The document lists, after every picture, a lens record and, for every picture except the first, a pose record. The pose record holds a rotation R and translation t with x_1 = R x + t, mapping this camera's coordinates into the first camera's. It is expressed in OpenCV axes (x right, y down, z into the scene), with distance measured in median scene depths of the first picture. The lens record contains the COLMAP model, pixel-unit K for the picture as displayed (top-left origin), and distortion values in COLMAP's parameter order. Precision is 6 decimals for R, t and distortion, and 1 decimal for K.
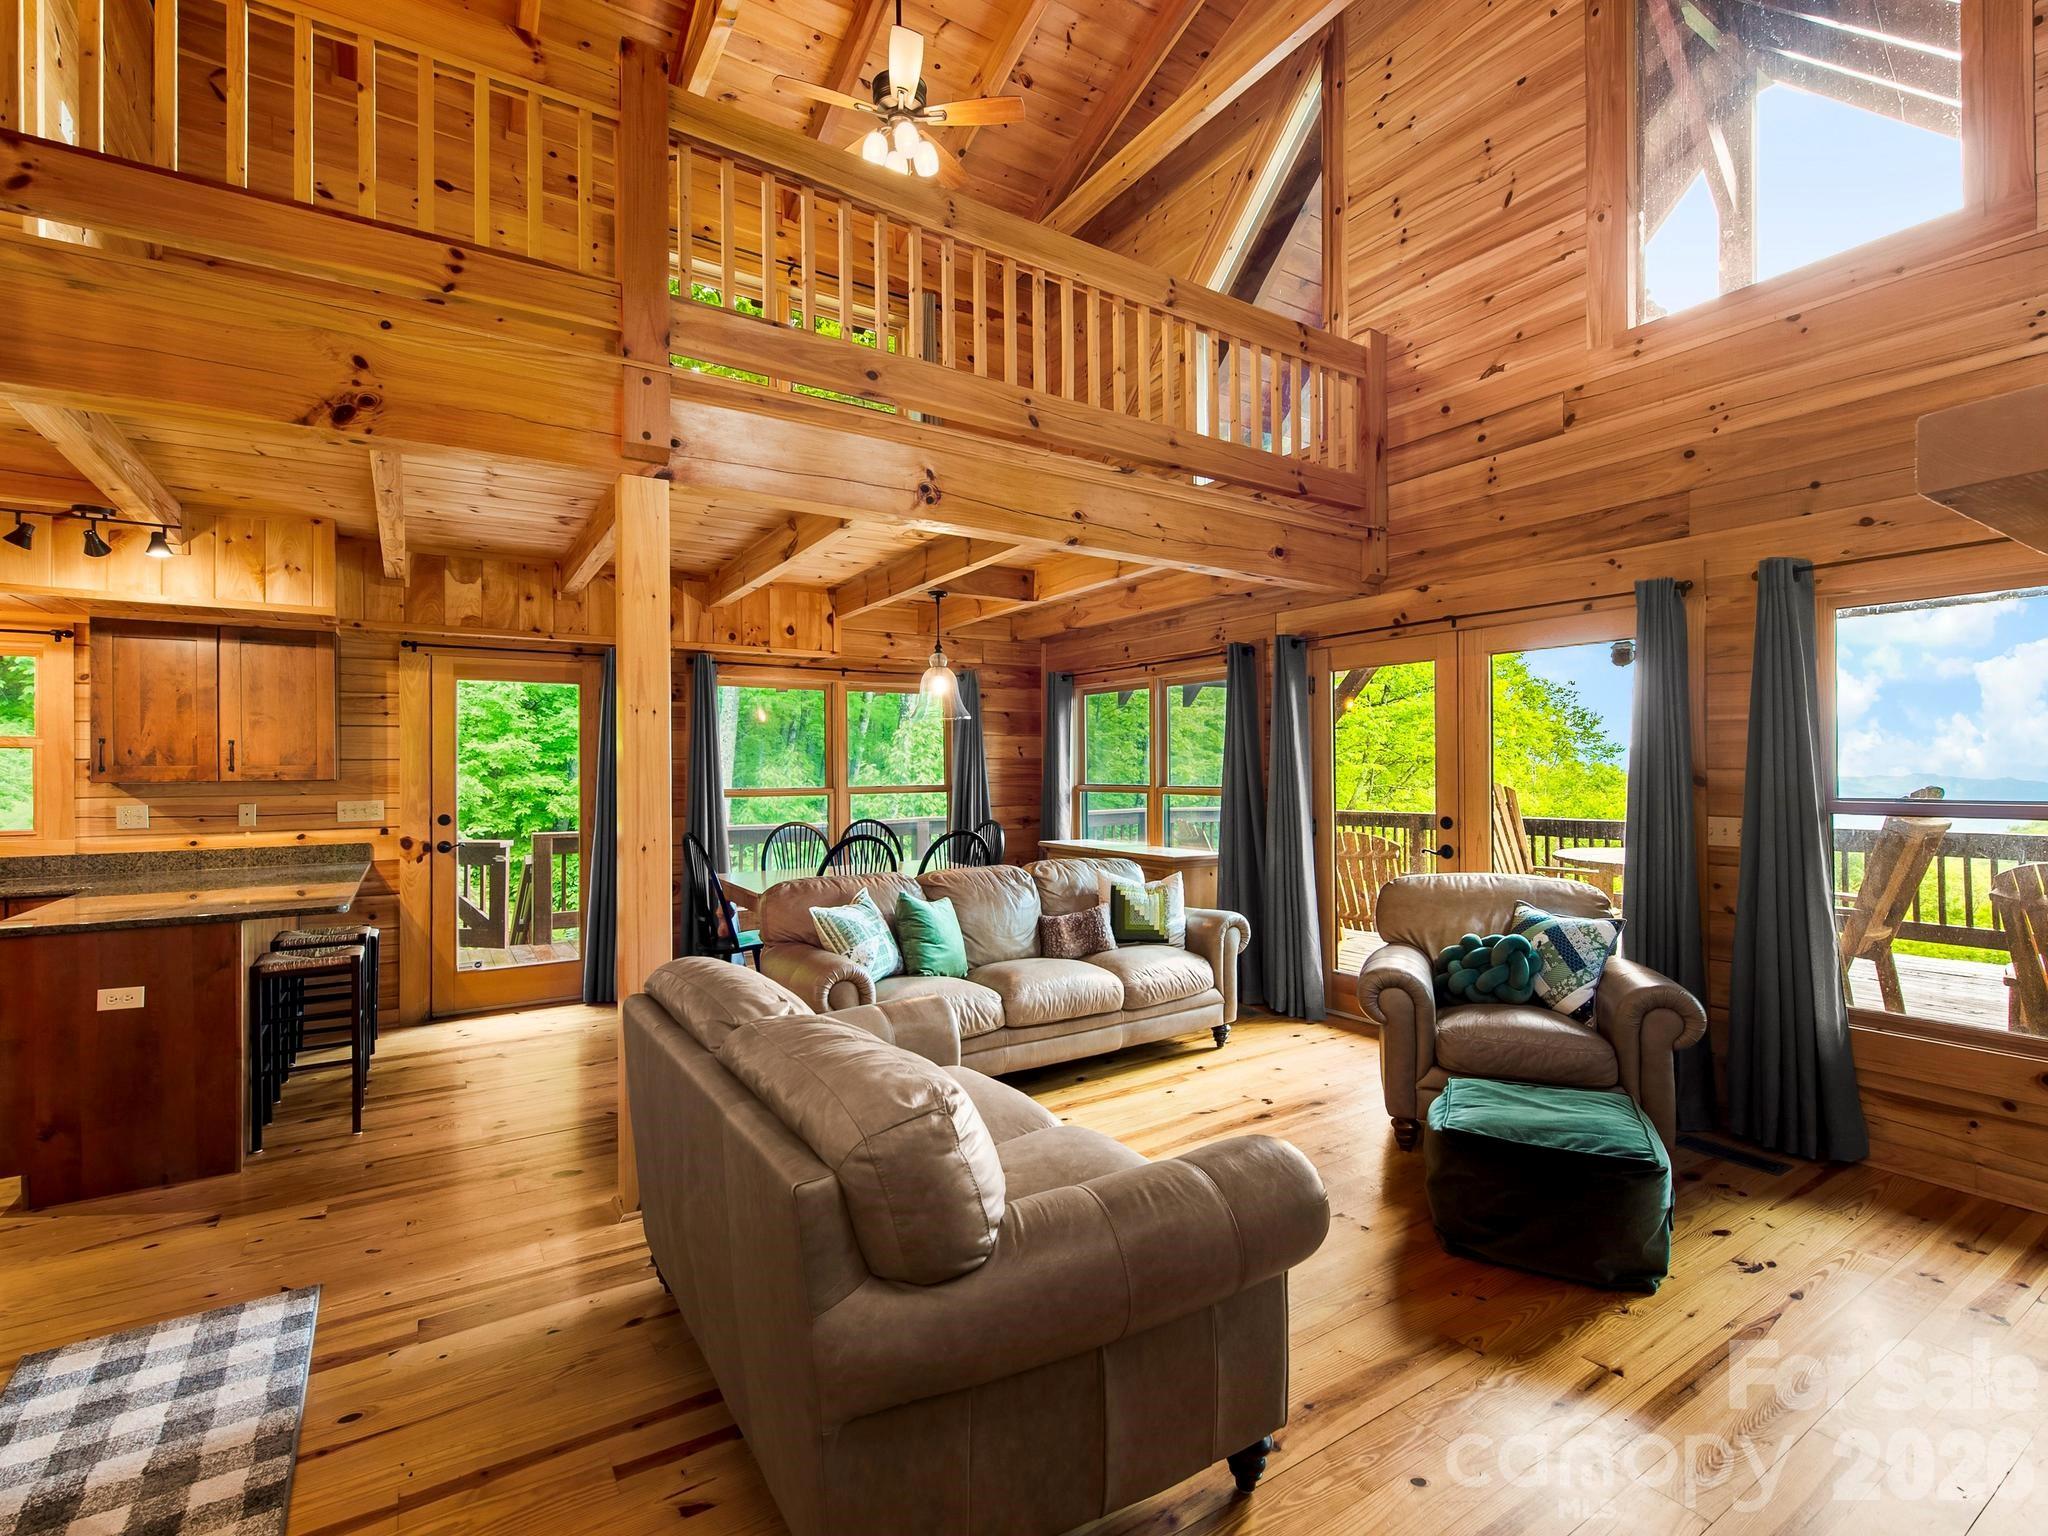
lens RADIAL K [[954.7, 0, 1020.9], [0, 954.7, 759.3], [0, 0, 1]] dist [0.022124, -0.007012]
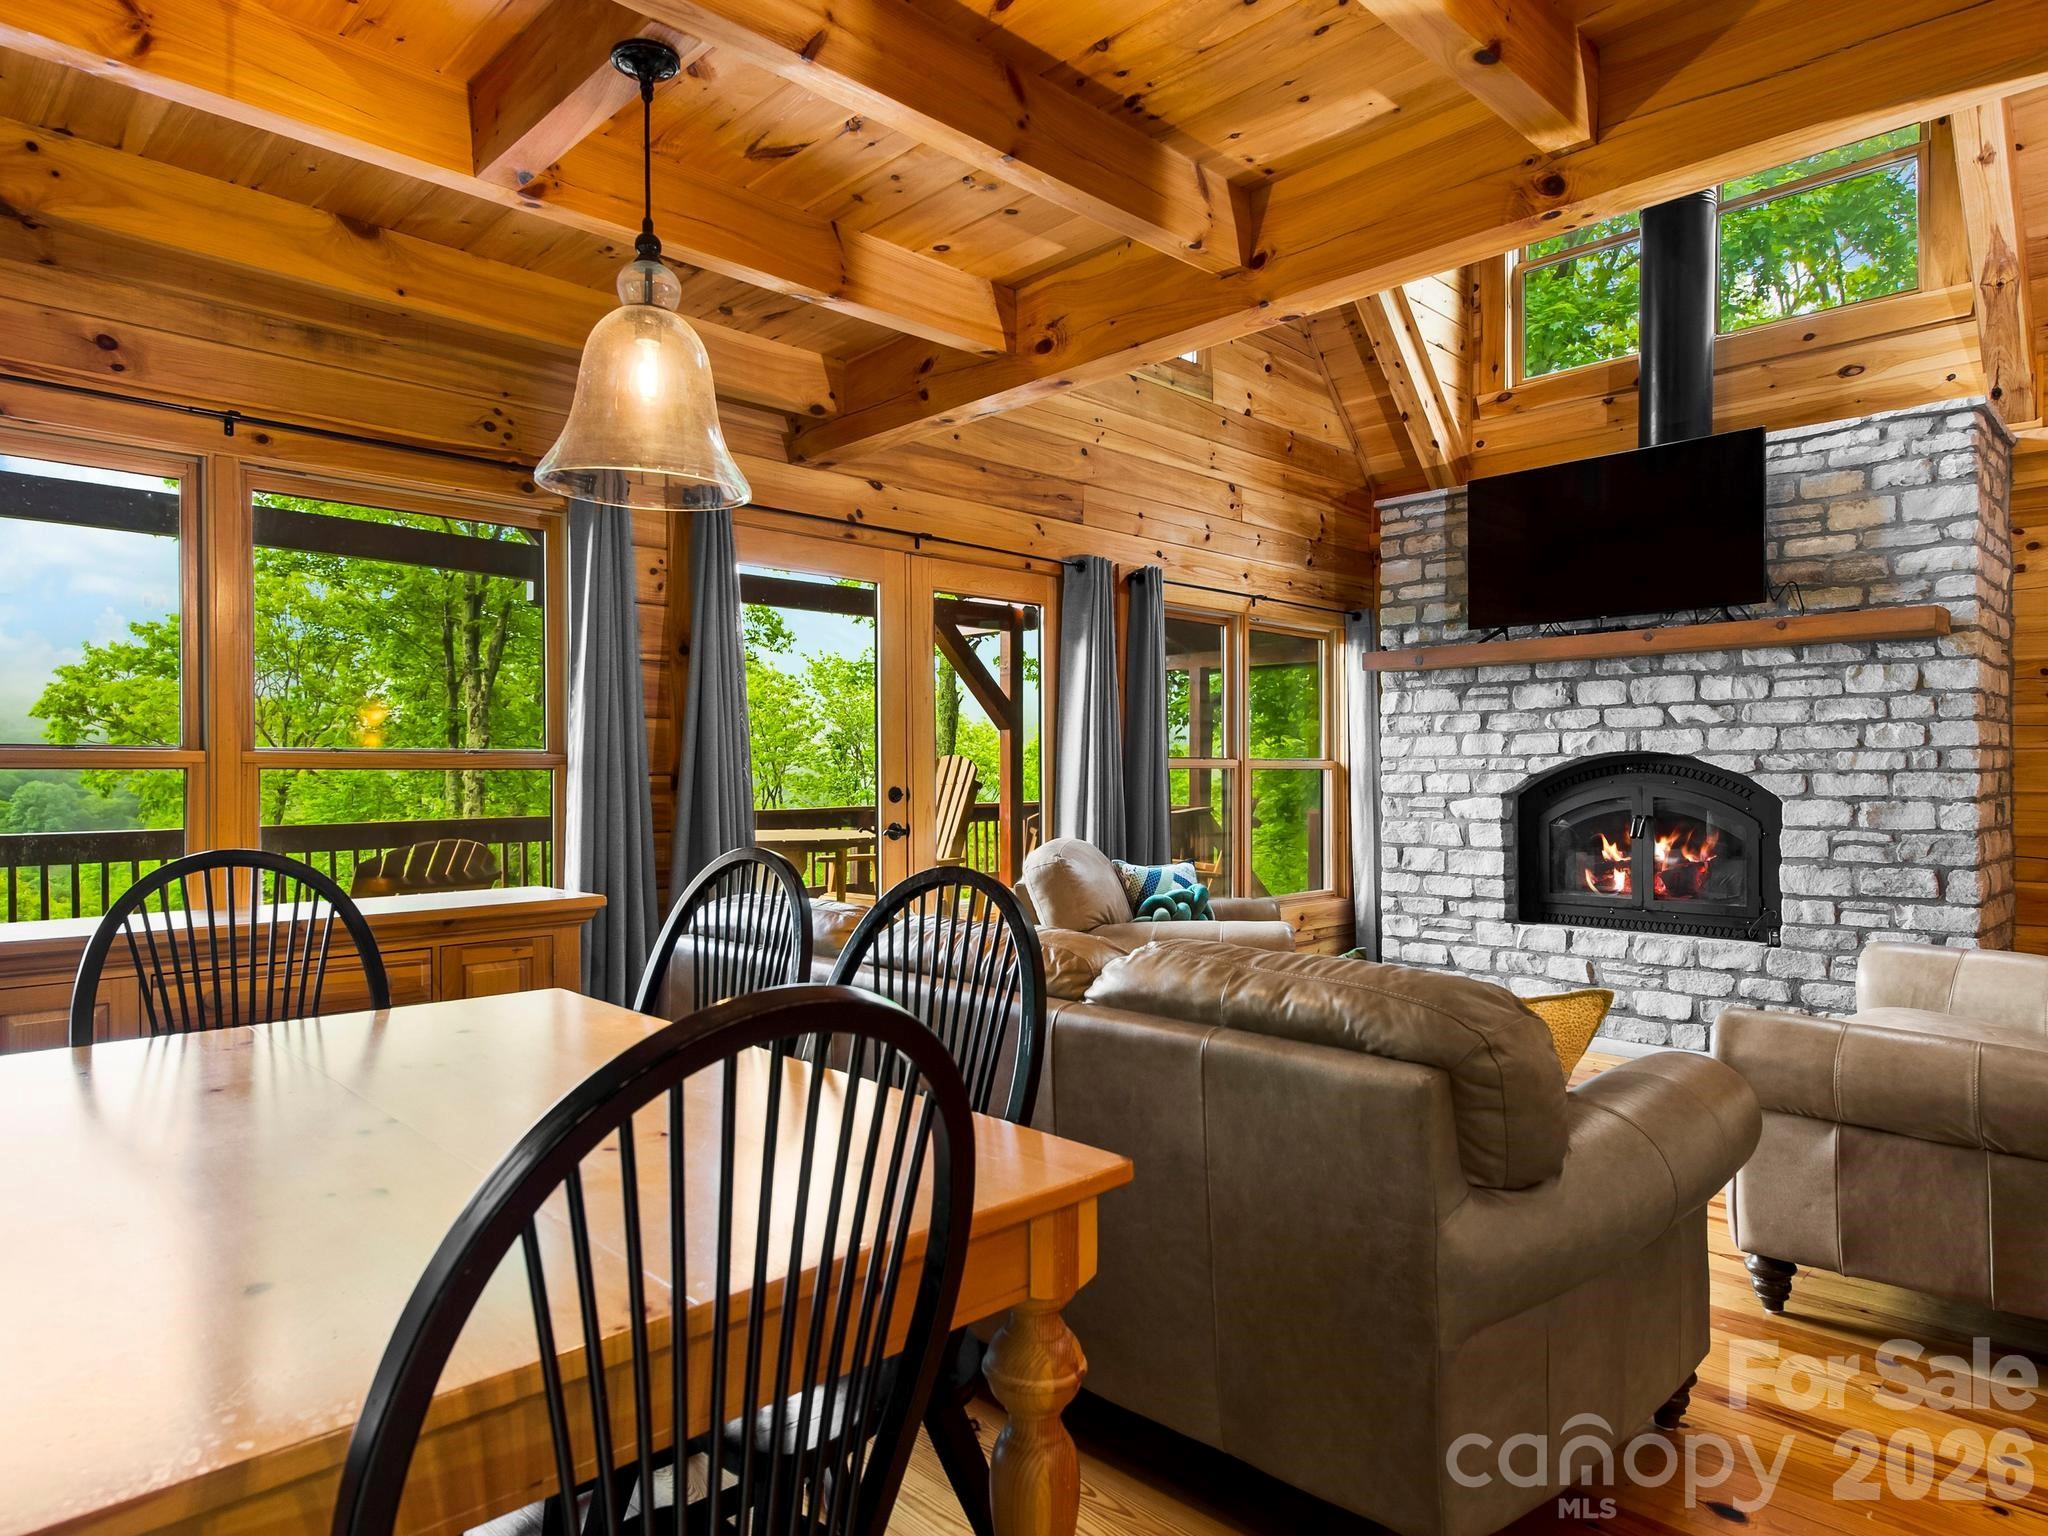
lens RADIAL K [[1228.8, 0, 1017.1], [0, 1228.8, 776.9], [0, 0, 1]] dist [0.021196, -0.011188]
pose [[-0.213846, 0.004183, 0.976858, -0.549971], [-0.004614, 0.999975, -0.005292, 0.055793], [-0.976856, -0.005639, -0.213822, 1.104629]]
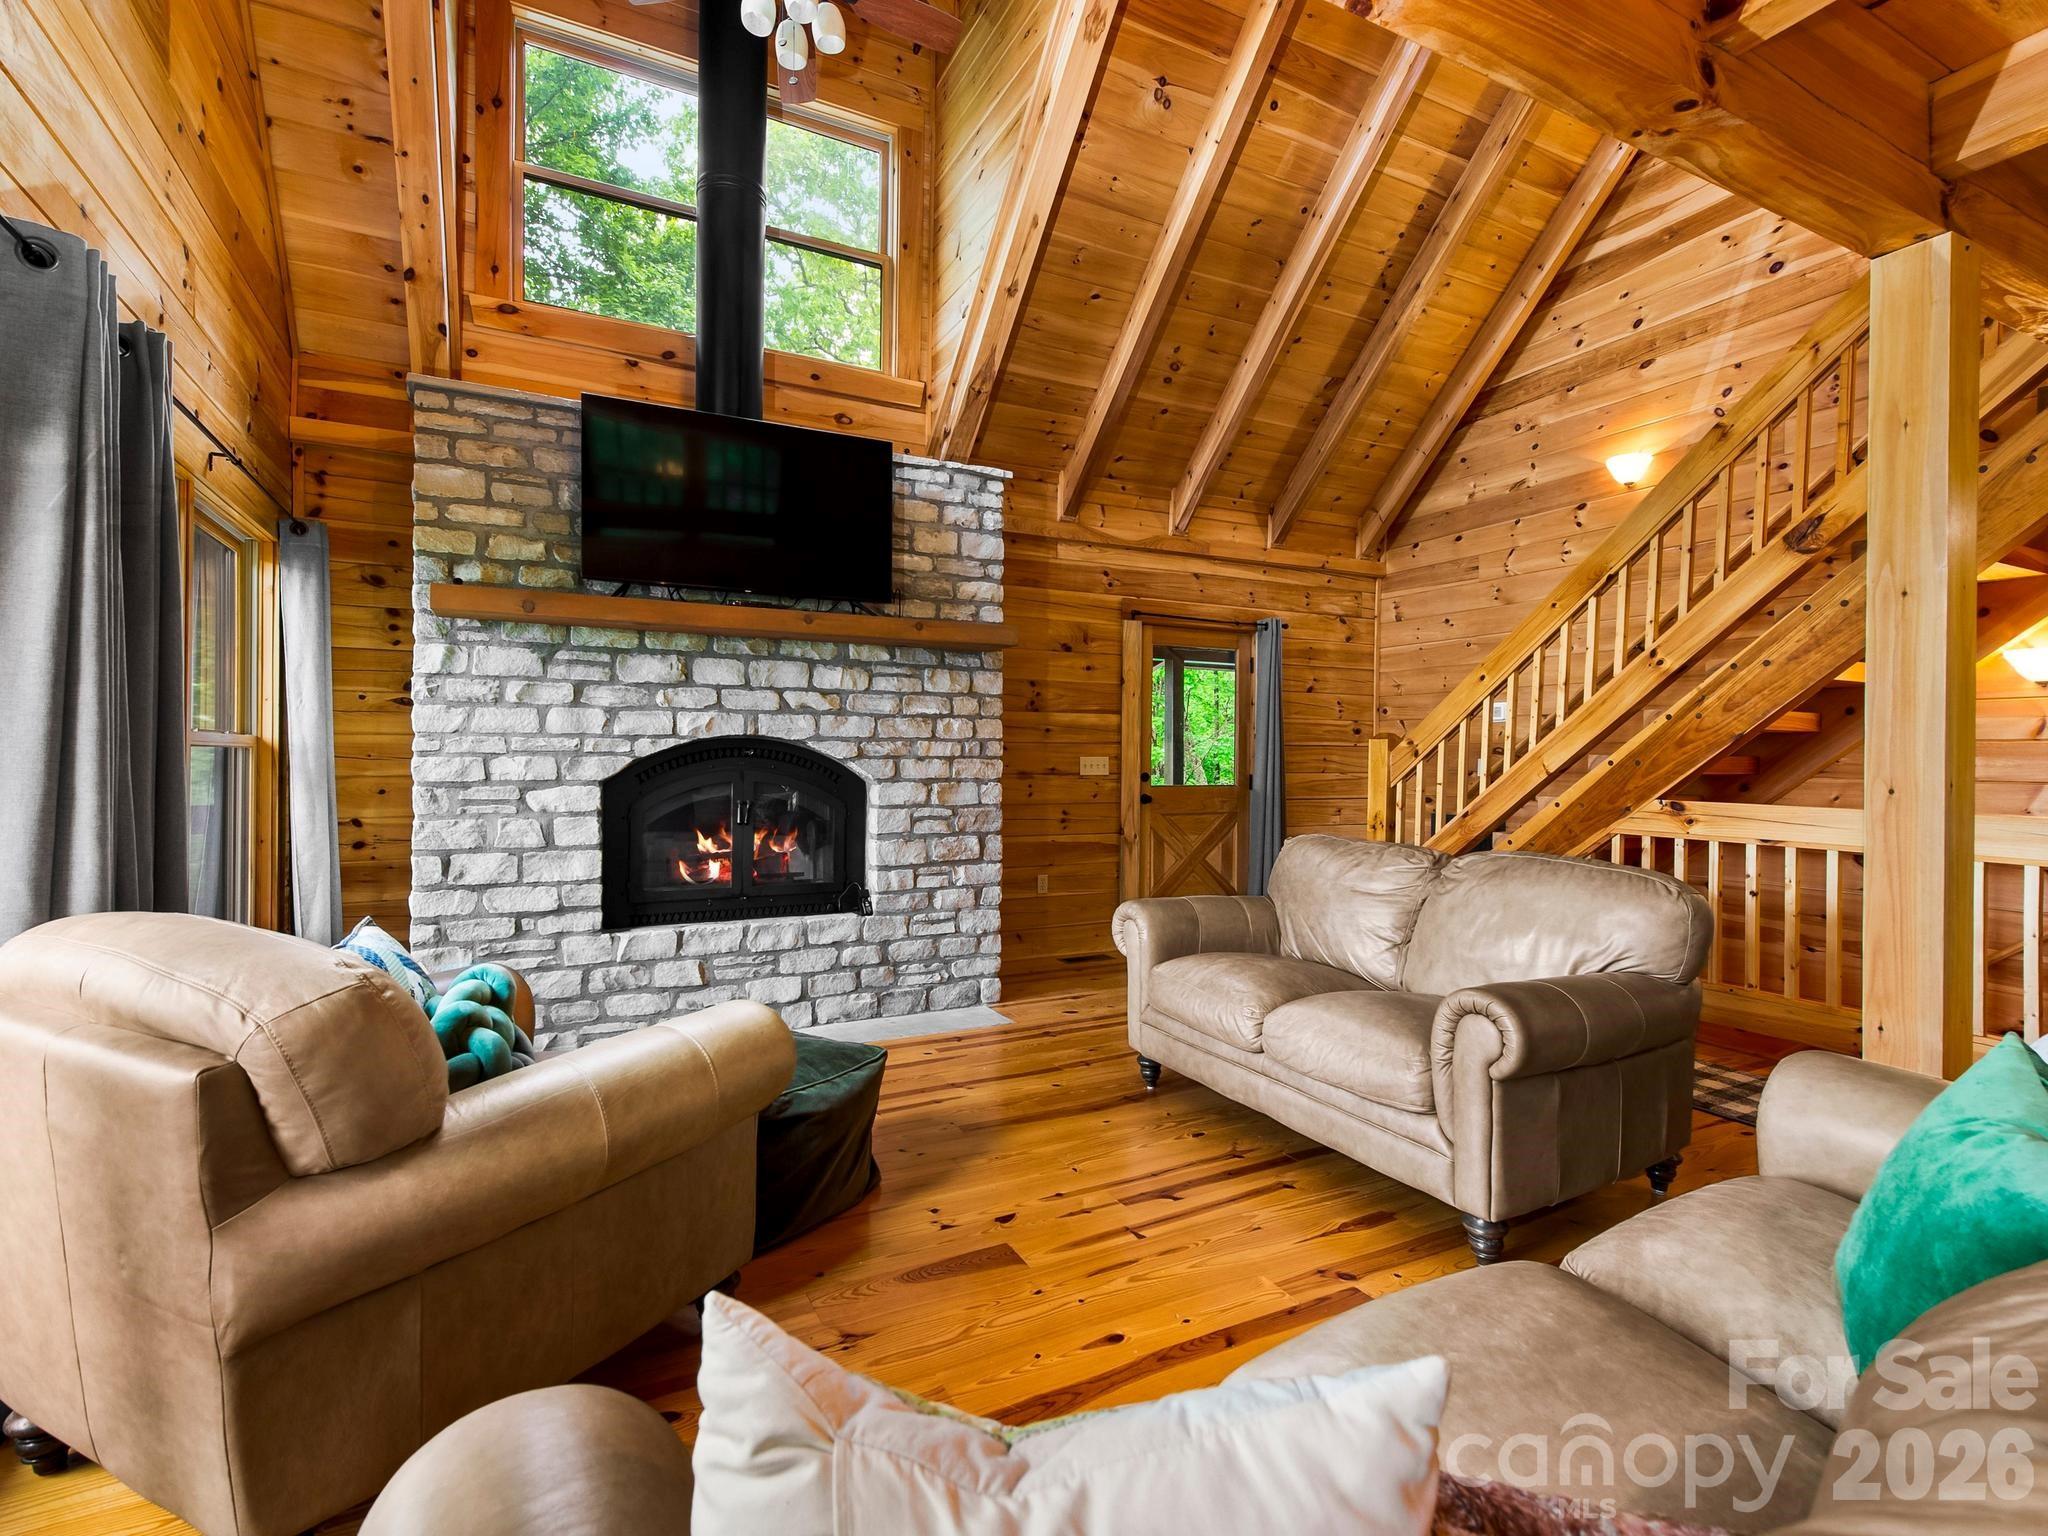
lens RADIAL K [[954.7, 0, 1028.1], [0, 954.7, 758.7], [0, 0, 1]] dist [0.022124, -0.007012]
pose [[-0.995327, -0.000713, 0.096559, 0.113626], [-0.001692, 0.999948, -0.010055, 0.052985], [-0.096547, -0.010171, -0.995276, 1.133266]]
